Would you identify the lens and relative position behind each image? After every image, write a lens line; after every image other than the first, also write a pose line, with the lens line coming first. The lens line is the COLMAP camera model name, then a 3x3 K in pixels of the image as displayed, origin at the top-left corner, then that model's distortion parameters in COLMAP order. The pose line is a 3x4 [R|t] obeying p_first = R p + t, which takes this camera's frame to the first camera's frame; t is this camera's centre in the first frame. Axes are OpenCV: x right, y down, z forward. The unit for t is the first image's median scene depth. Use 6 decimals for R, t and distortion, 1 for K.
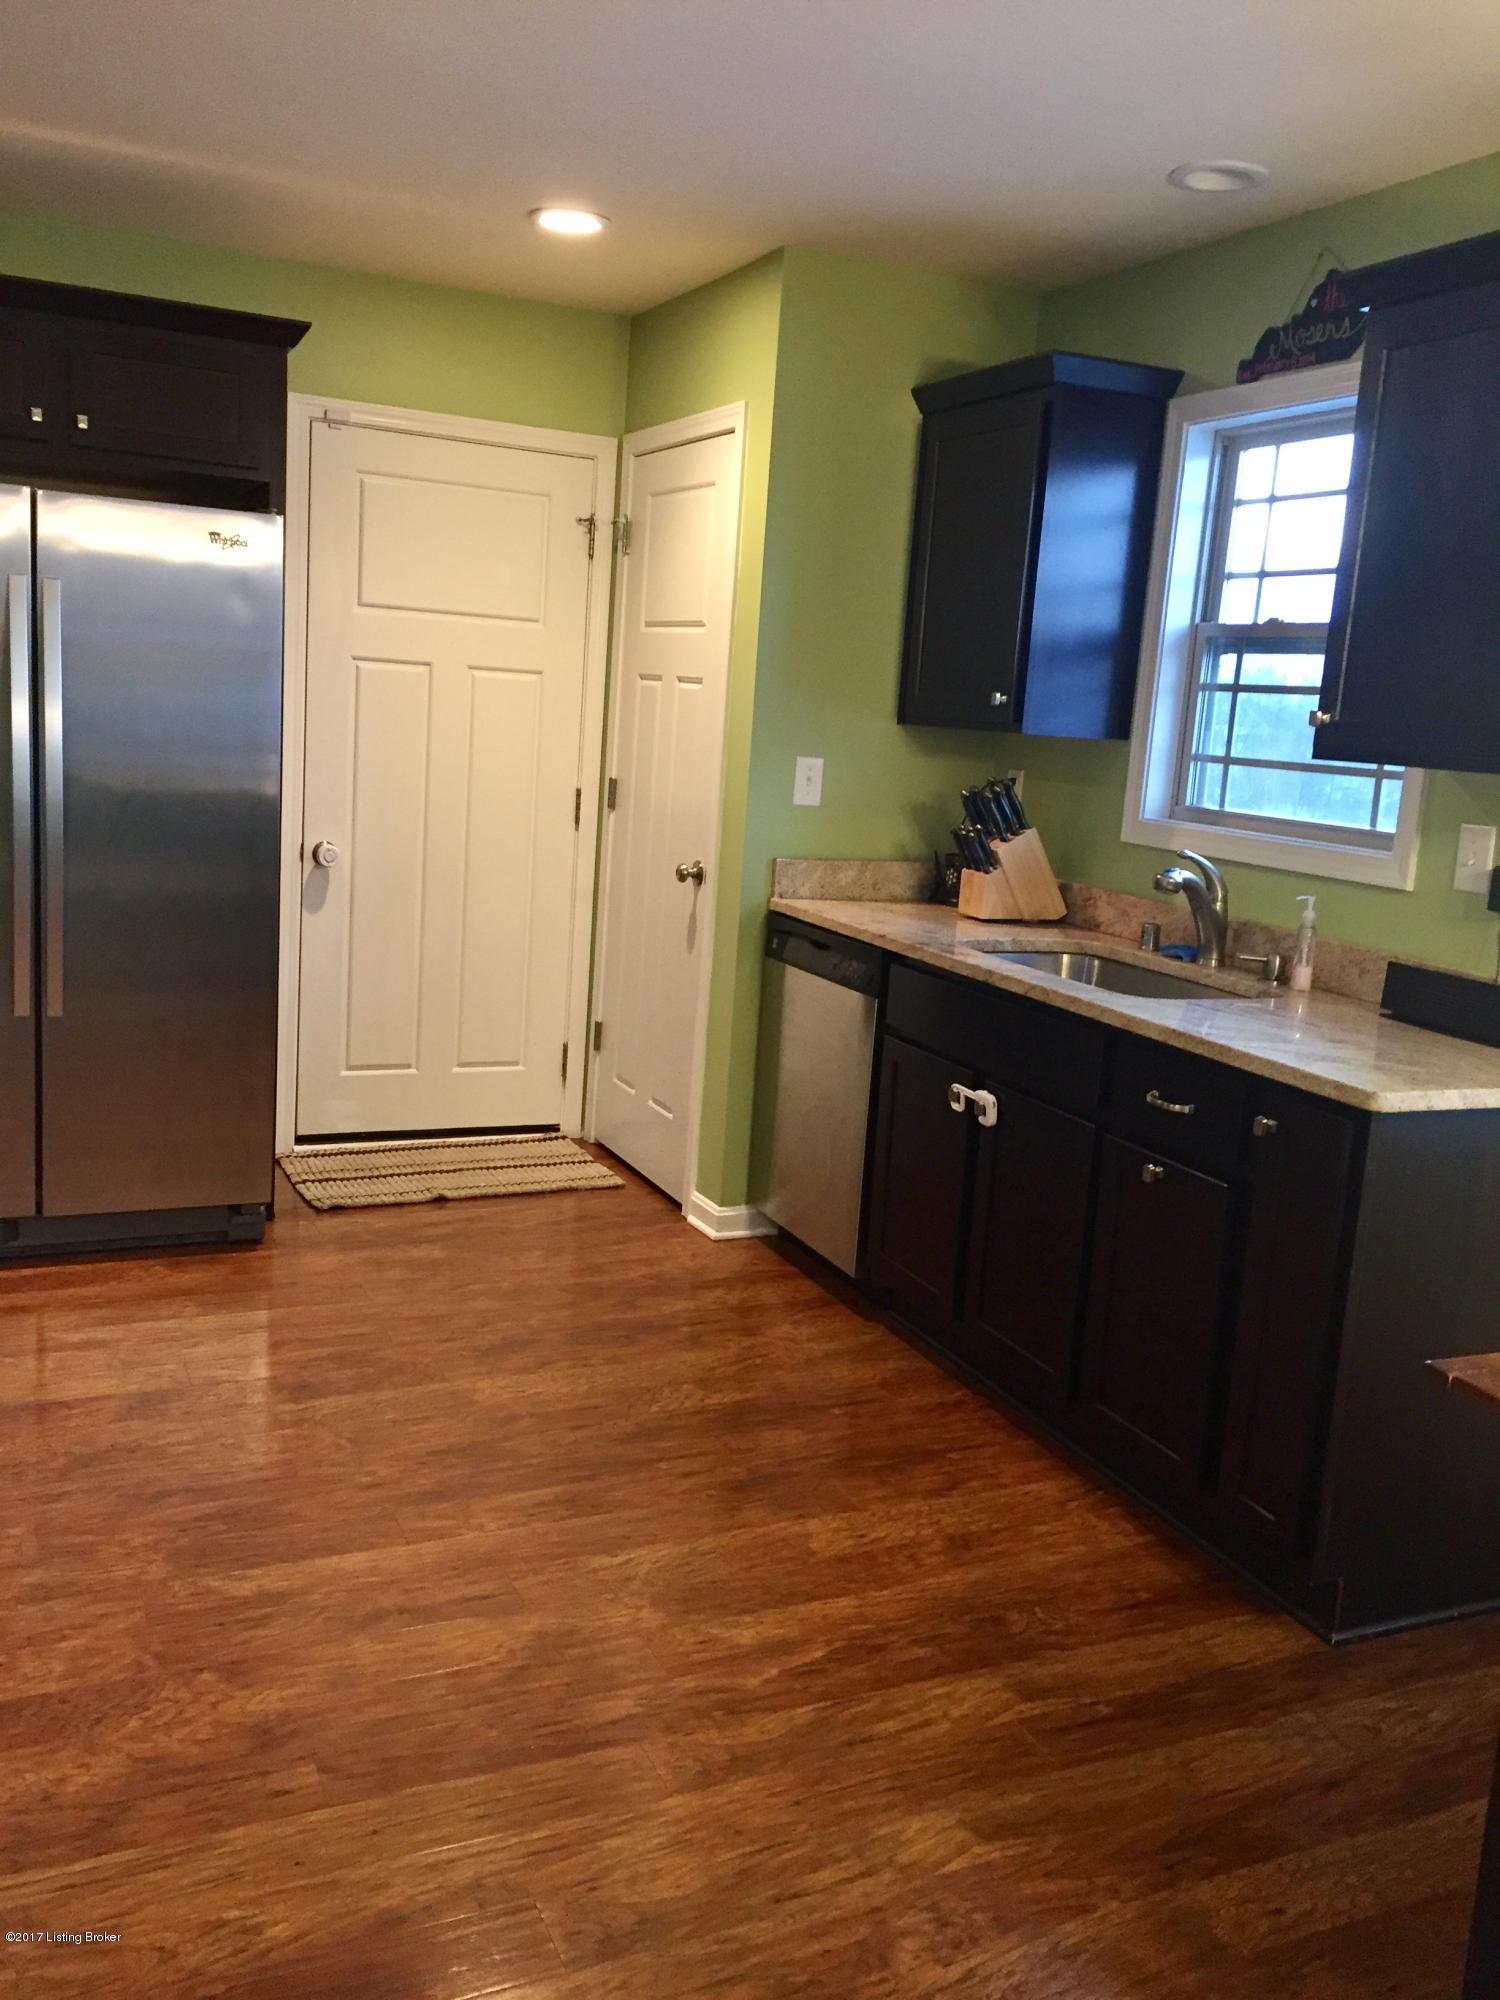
lens RADIAL K [[1705.7, 0, 751.7], [0, 1705.7, 1002.7], [0, 0, 1]] dist [0.050373, -0.045751]
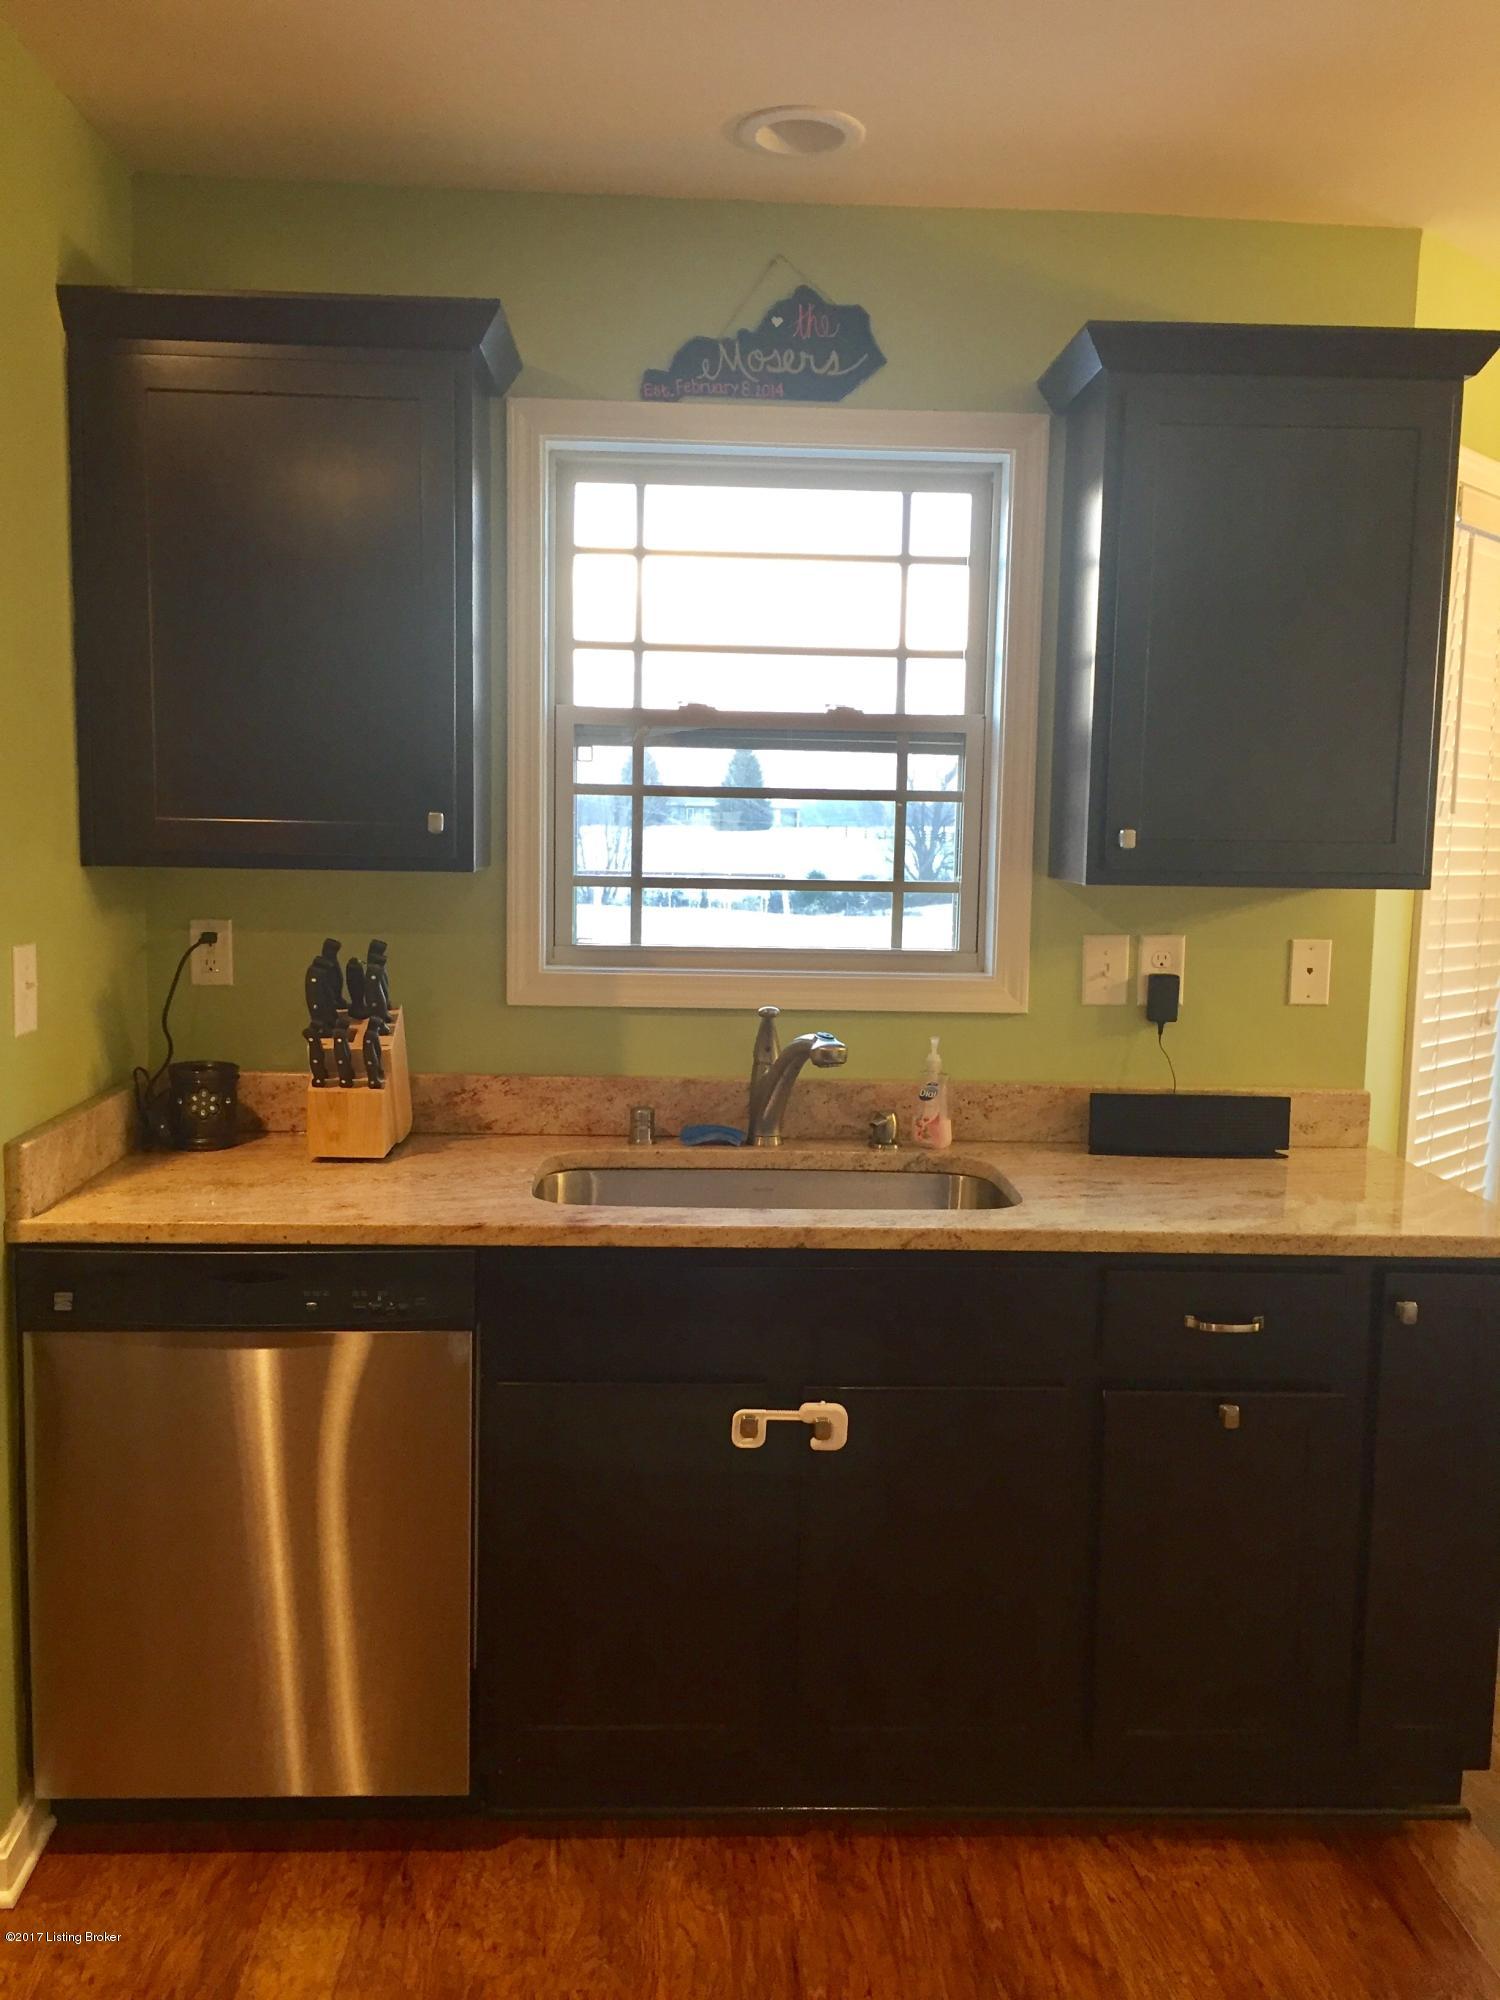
lens RADIAL K [[1705.7, 0, 749.1], [0, 1705.7, 998.7], [0, 0, 1]] dist [0.050373, -0.045751]
pose [[0.374904, -0.163621, 0.912510, -0.449949], [0.171169, 0.979596, 0.105325, -0.174858], [-0.911125, 0.116706, 0.395261, 0.702854]]
